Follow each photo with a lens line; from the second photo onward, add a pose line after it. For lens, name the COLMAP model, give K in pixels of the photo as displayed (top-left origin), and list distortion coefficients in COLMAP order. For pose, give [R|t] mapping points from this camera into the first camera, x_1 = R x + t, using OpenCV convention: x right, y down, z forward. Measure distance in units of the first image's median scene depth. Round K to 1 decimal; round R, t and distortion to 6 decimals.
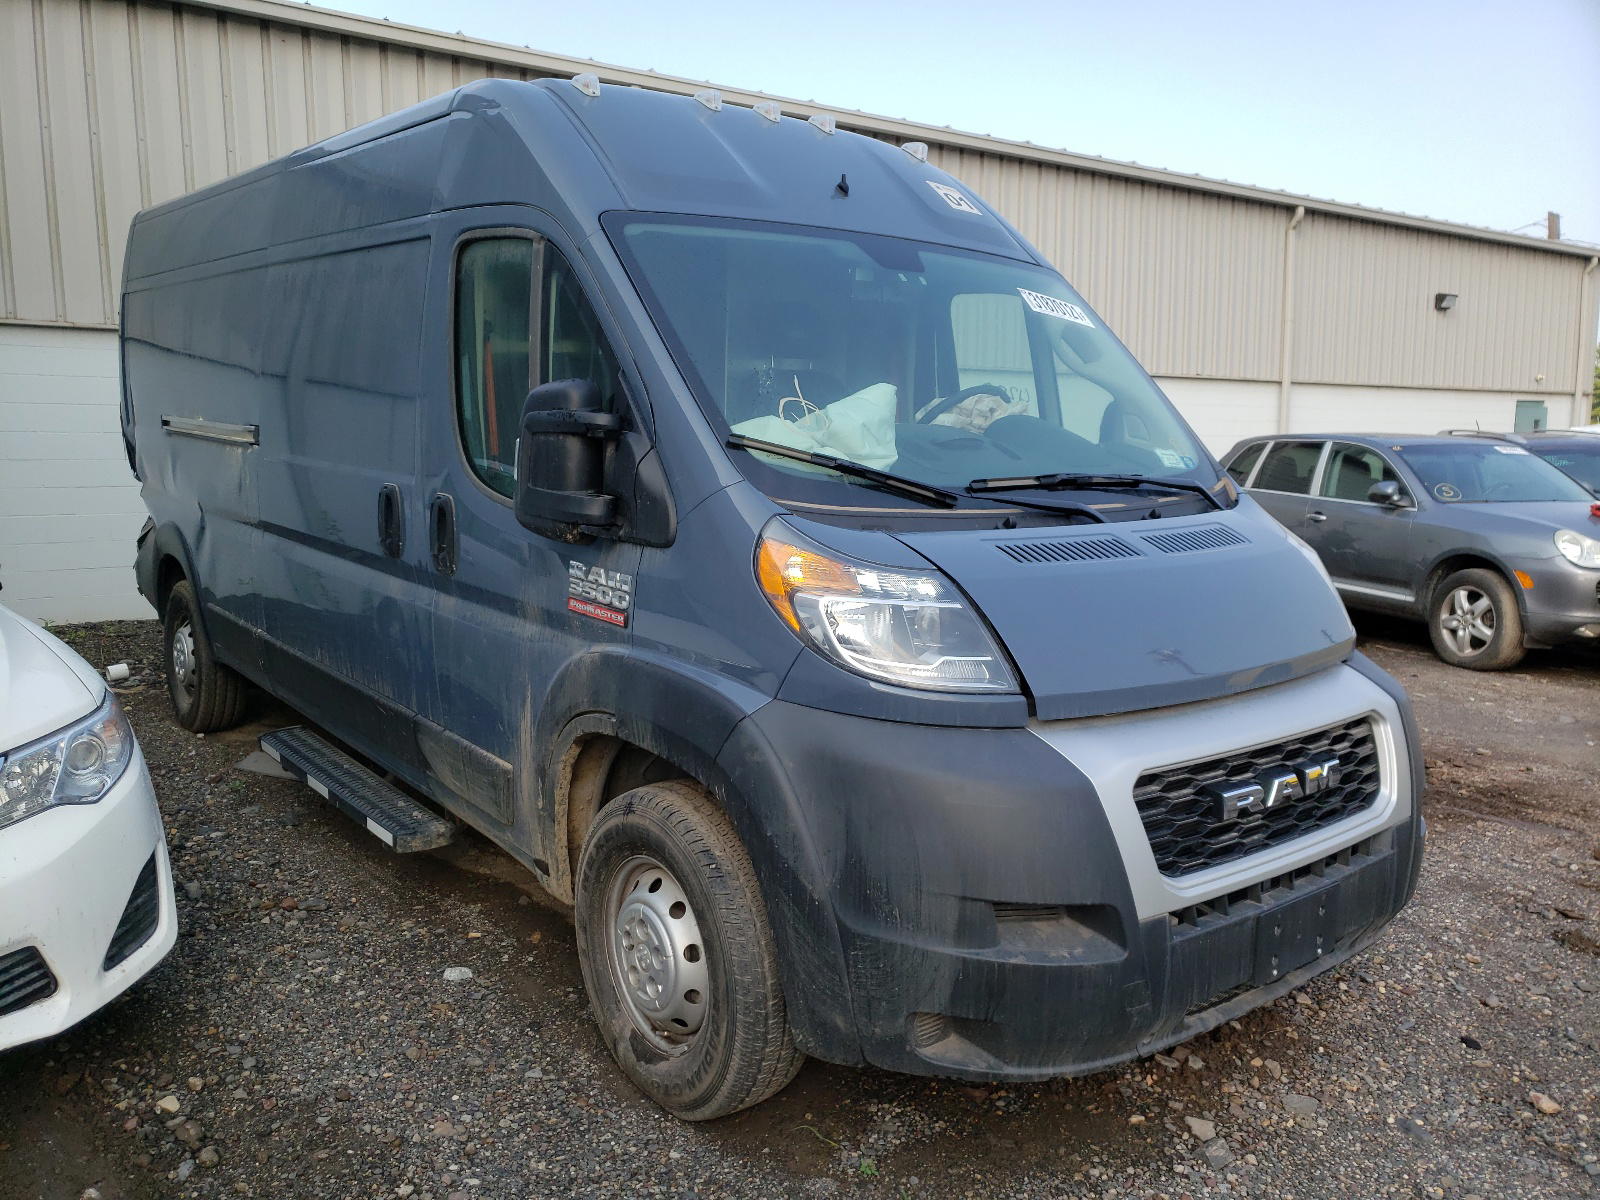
lens RADIAL K [[1238.1, 0, 772.2], [0, 1238.1, 596.3], [0, 0, 1]] dist [0.027831, -0.011337]
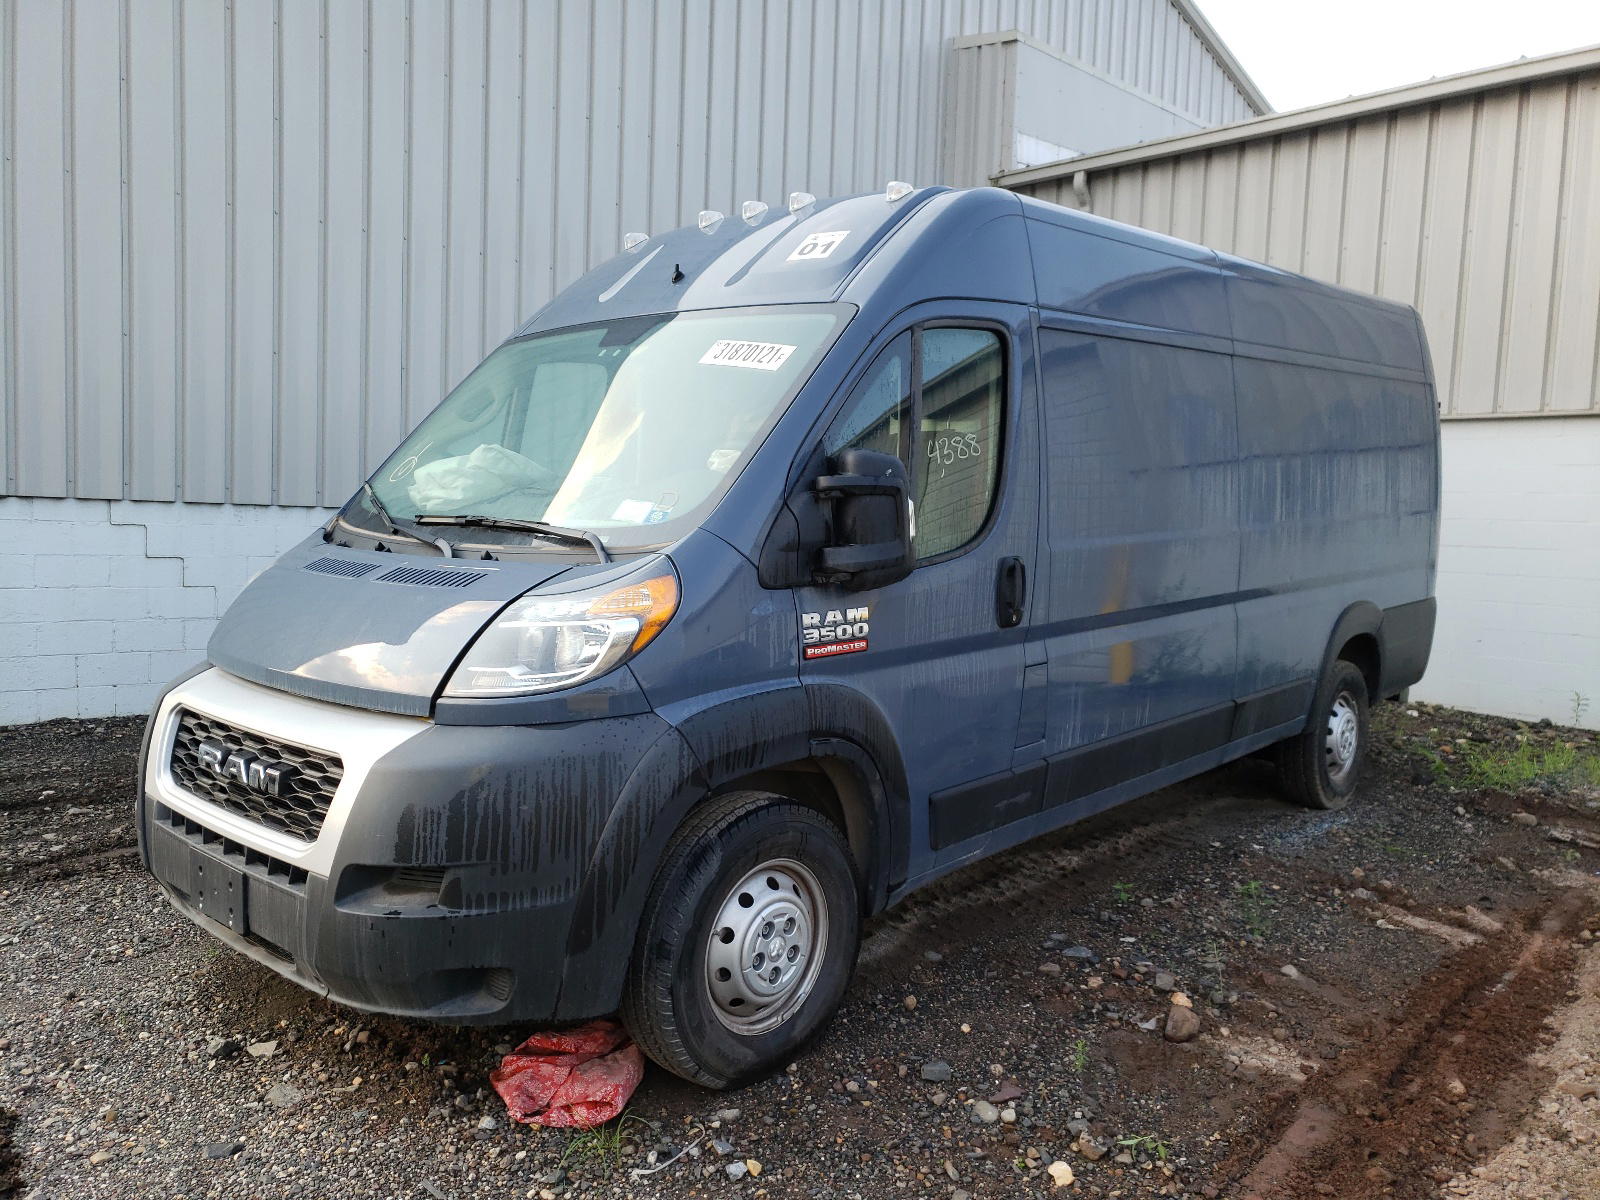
lens RADIAL K [[1238.1, 0, 772.2], [0, 1238.1, 596.3], [0, 0, 1]] dist [0.027831, -0.011337]
pose [[0.198796, 0.084394, -0.976400, 1.488371], [-0.164565, 0.985014, 0.051633, -0.136970], [0.966125, 0.150417, 0.209706, 1.092482]]
